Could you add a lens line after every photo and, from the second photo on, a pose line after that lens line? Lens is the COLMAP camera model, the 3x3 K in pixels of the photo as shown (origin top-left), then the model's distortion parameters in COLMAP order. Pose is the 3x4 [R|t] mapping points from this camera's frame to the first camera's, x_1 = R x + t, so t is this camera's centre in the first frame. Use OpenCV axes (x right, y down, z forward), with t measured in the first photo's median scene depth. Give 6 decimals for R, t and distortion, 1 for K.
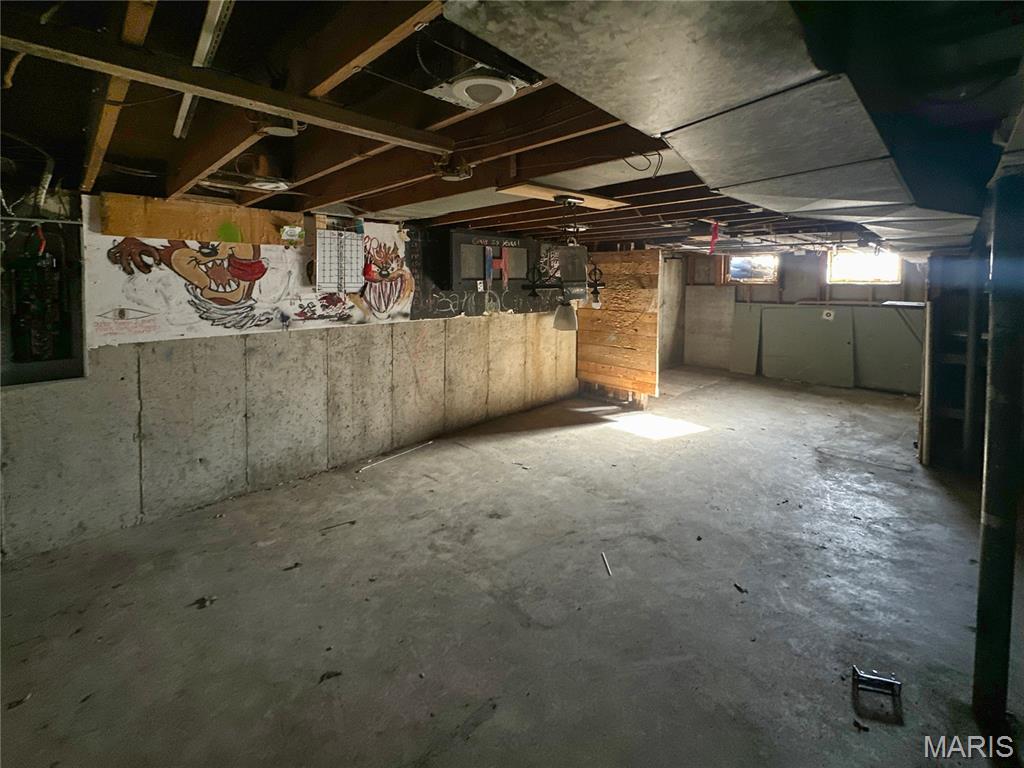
lens RADIAL K [[432.9, 0, 512.0], [0, 432.9, 384.0], [0, 0, 1]] dist [-0.001516, -0.000307]
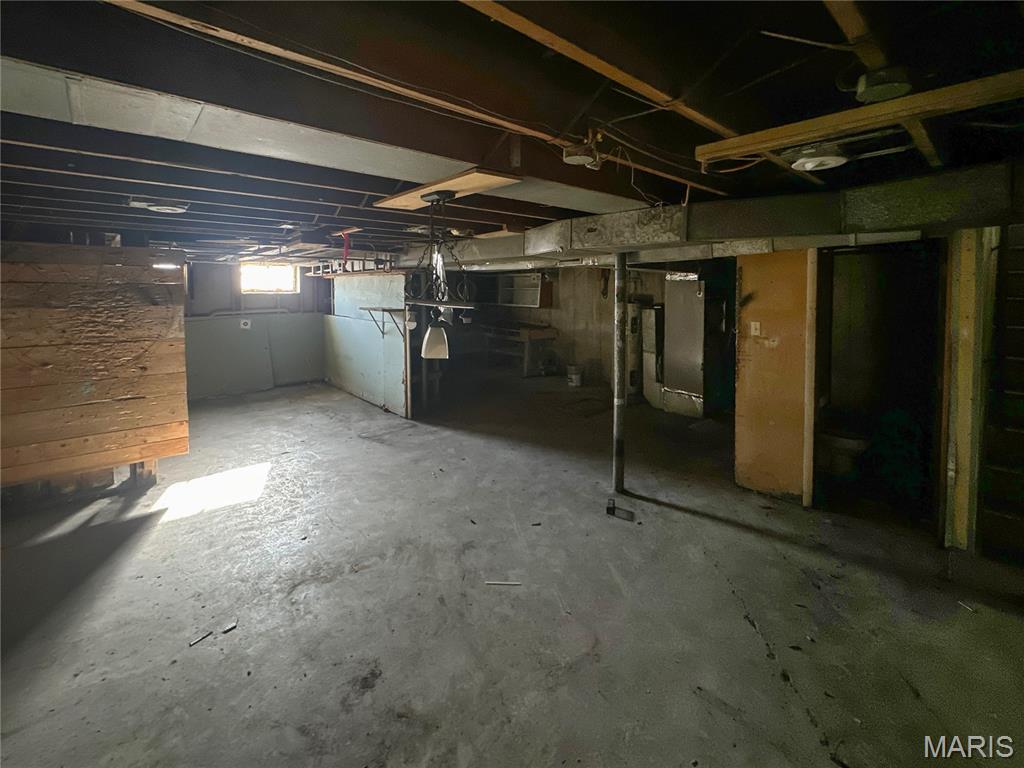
lens RADIAL K [[432.9, 0, 512.0], [0, 432.9, 384.0], [0, 0, 1]] dist [-0.001516, -0.000307]
pose [[0.066494, -0.214003, 0.974567, -0.559068], [0.228130, 0.954118, 0.193947, -0.177123], [-0.971357, 0.209432, 0.112263, 0.677860]]
